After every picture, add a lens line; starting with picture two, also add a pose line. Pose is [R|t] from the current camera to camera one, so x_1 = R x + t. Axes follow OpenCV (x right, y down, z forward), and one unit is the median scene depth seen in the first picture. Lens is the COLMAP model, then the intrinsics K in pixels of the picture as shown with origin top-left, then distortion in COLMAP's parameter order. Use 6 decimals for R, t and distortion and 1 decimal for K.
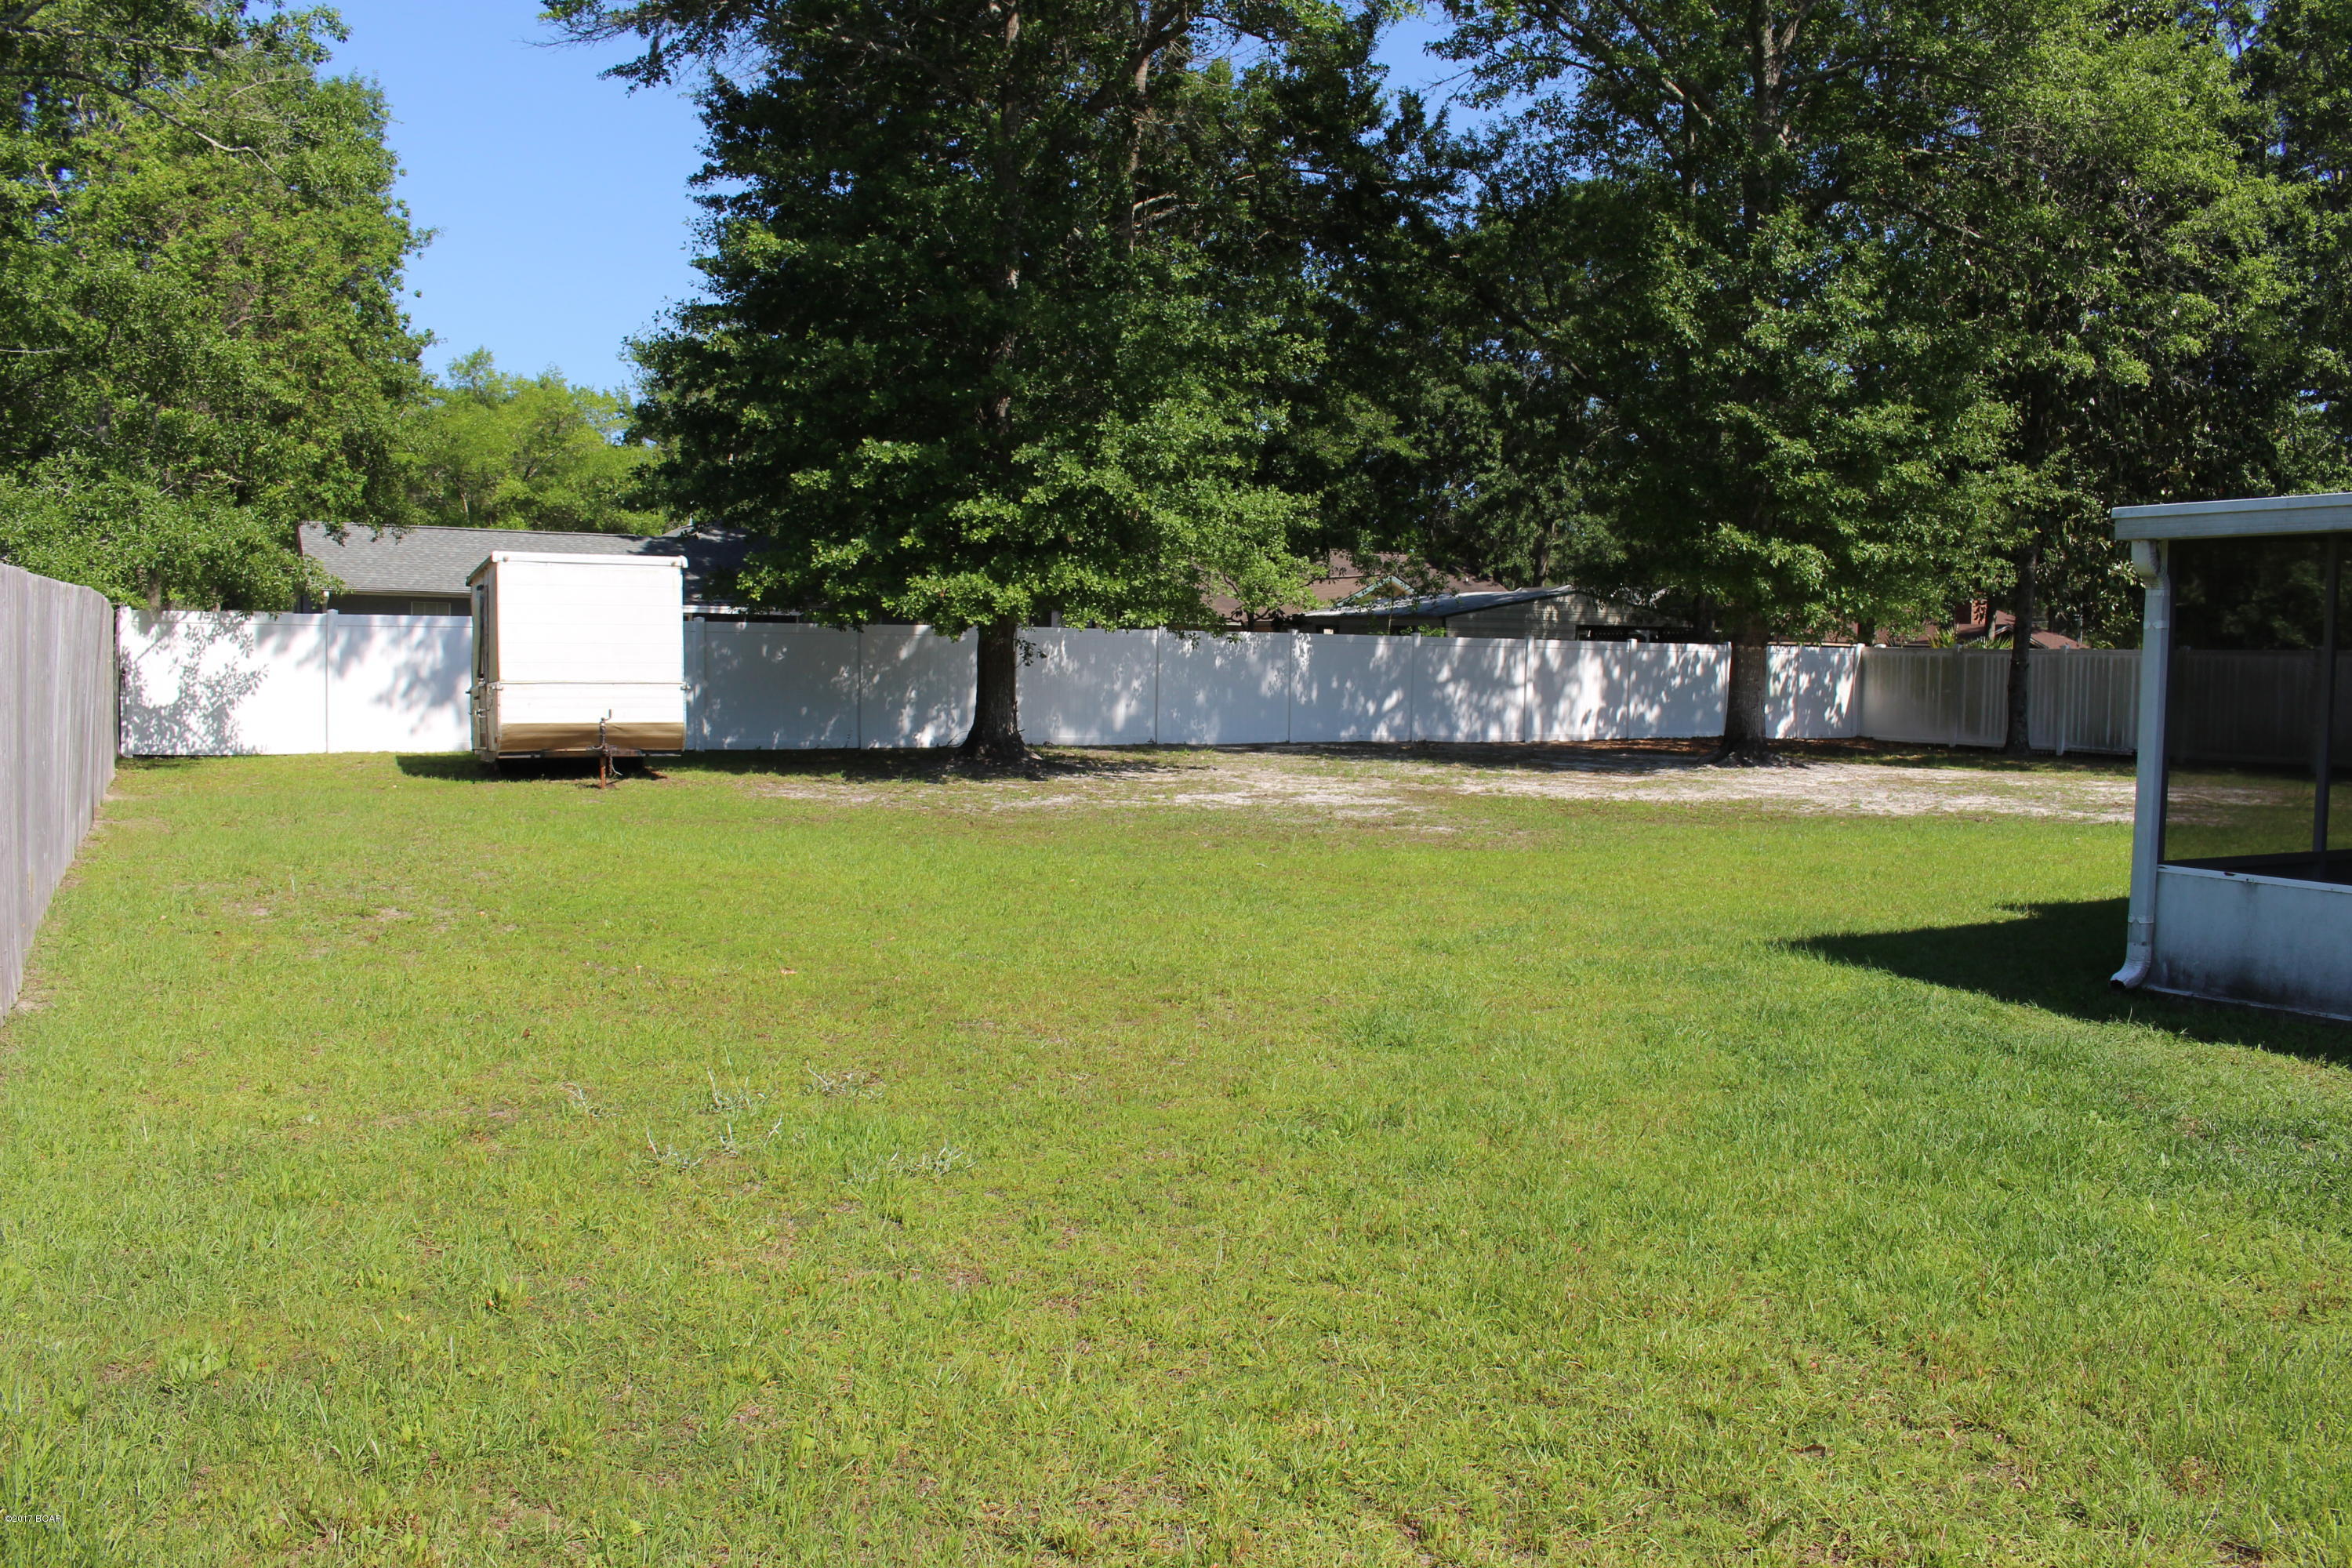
lens RADIAL K [[1925.7, 0, 1190.3], [0, 1925.7, 776.5], [0, 0, 1]] dist [-0.156452, 0.124233]
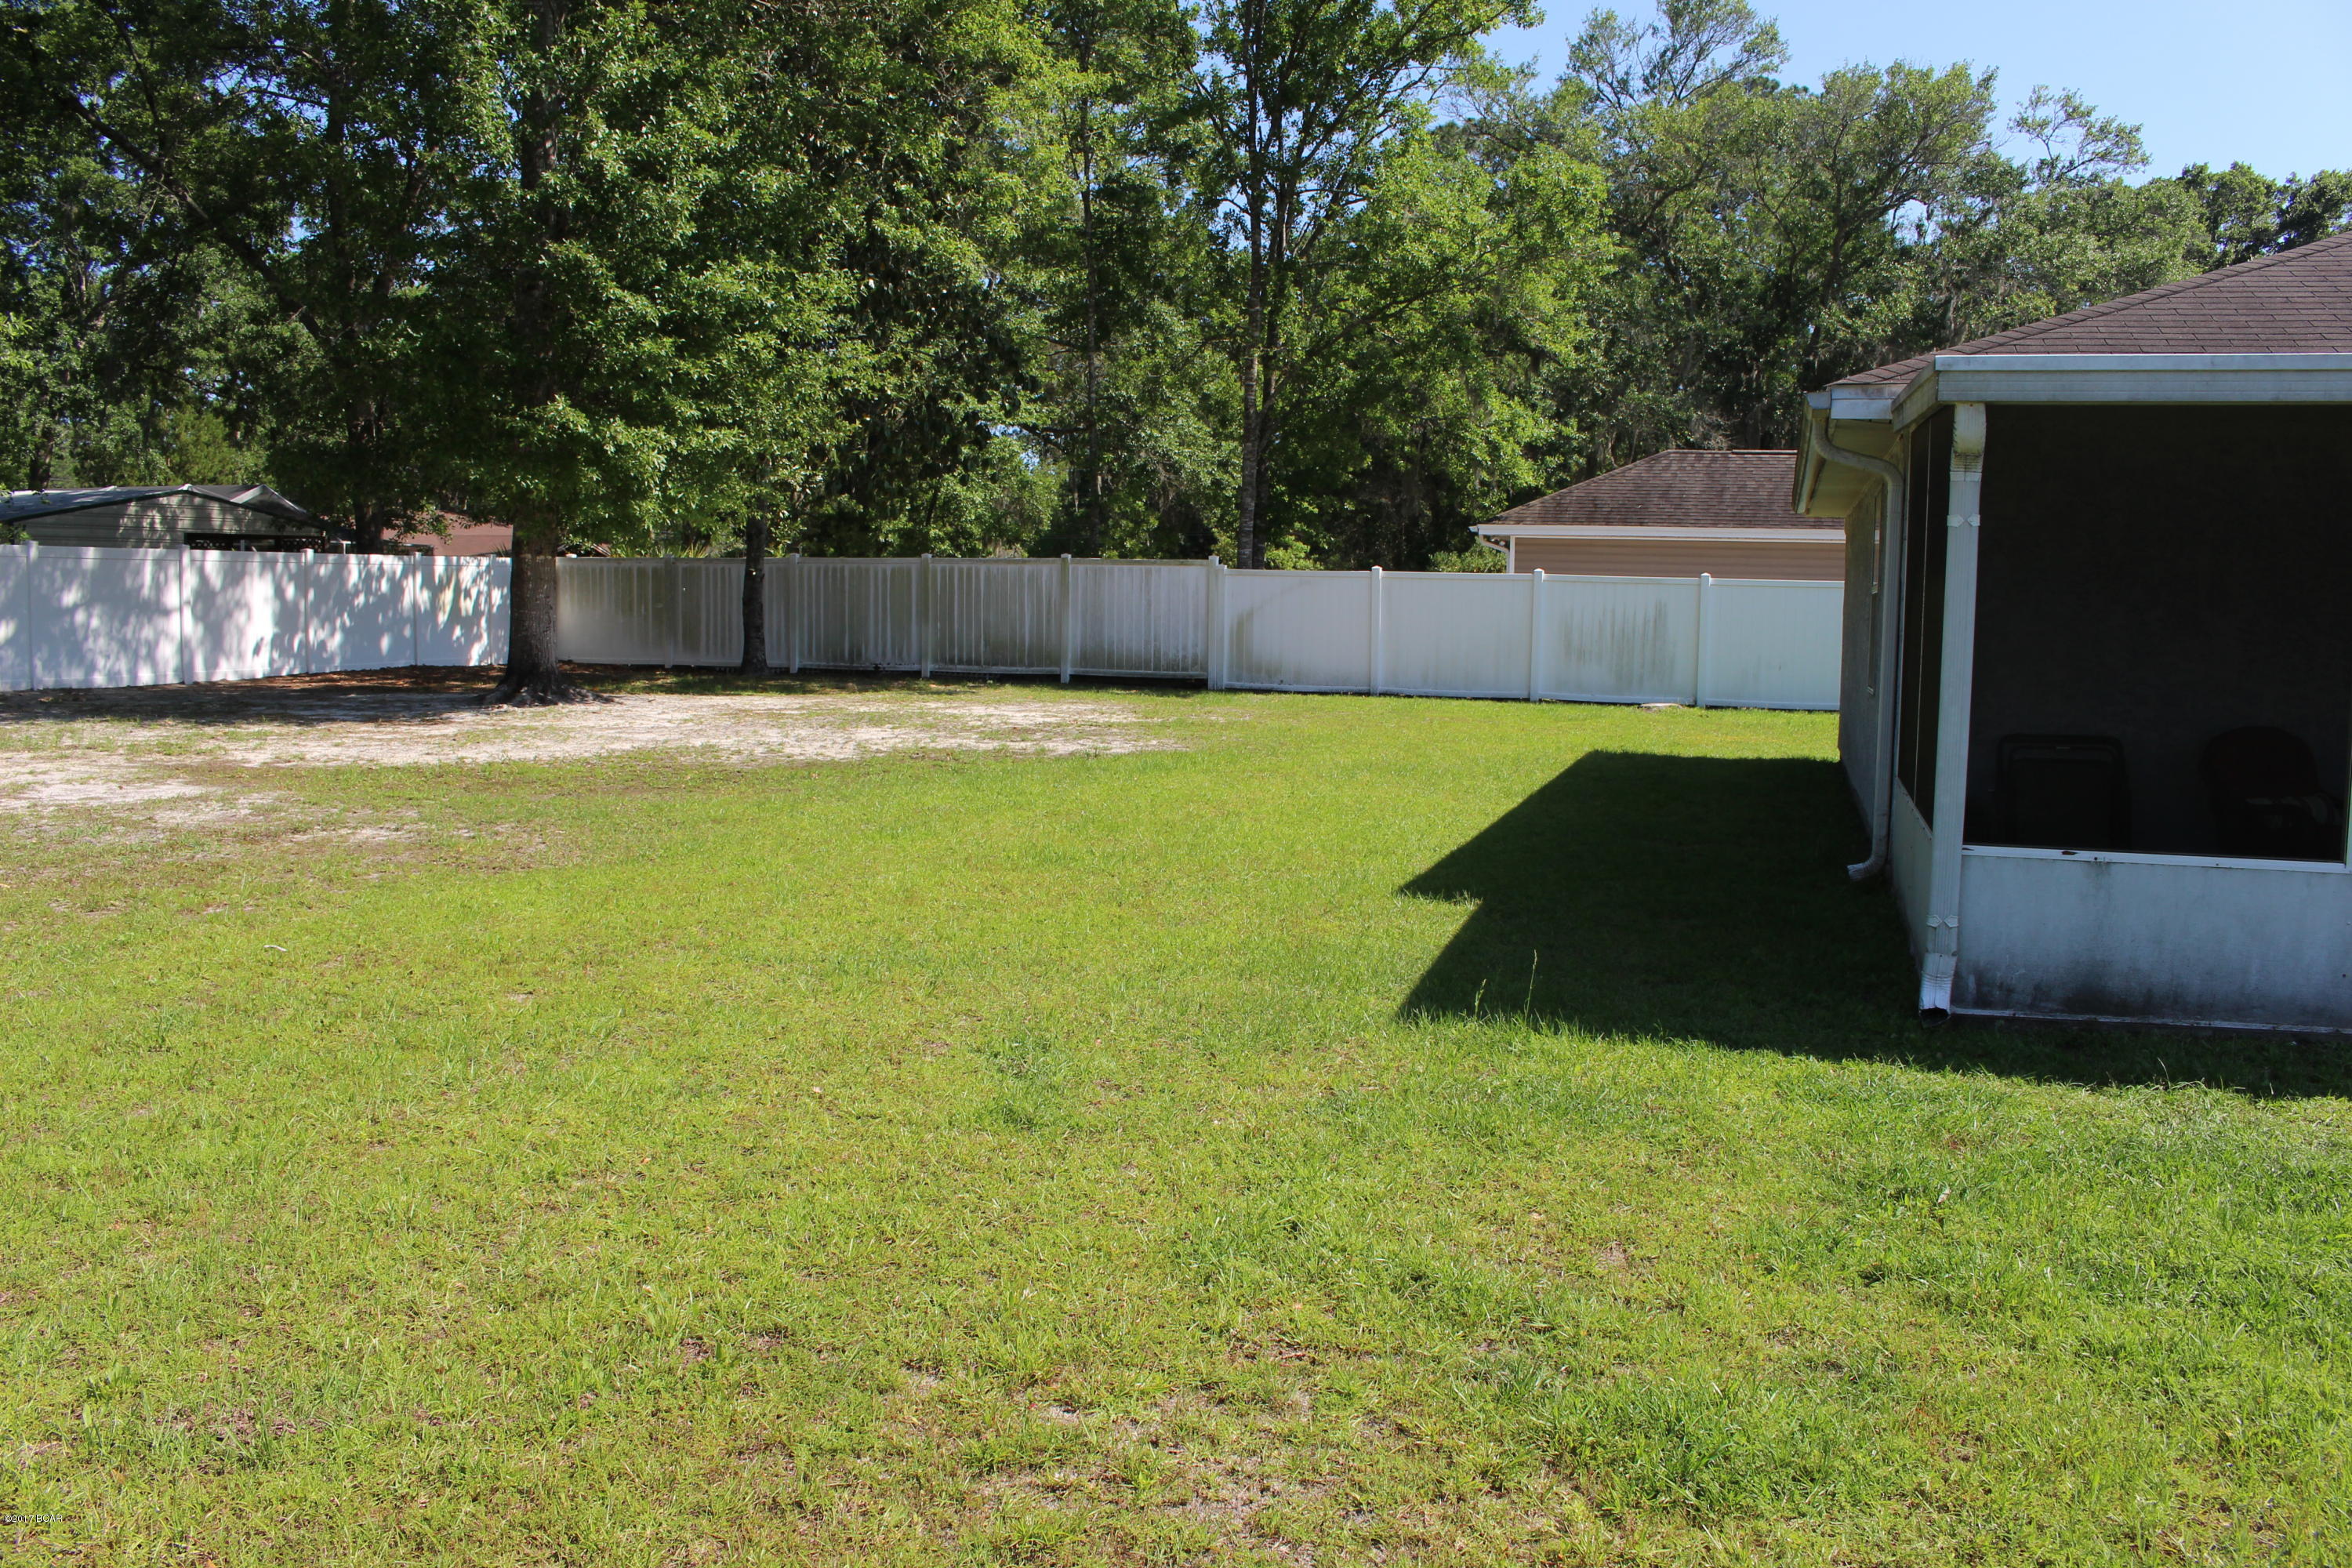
lens RADIAL K [[1925.7, 0, 1190.3], [0, 1925.7, 776.5], [0, 0, 1]] dist [-0.156452, 0.124233]
pose [[0.717035, -0.073599, 0.693141, -0.073410], [0.041991, 0.997165, 0.062442, -0.013489], [-0.695771, -0.015667, 0.718093, 0.236716]]
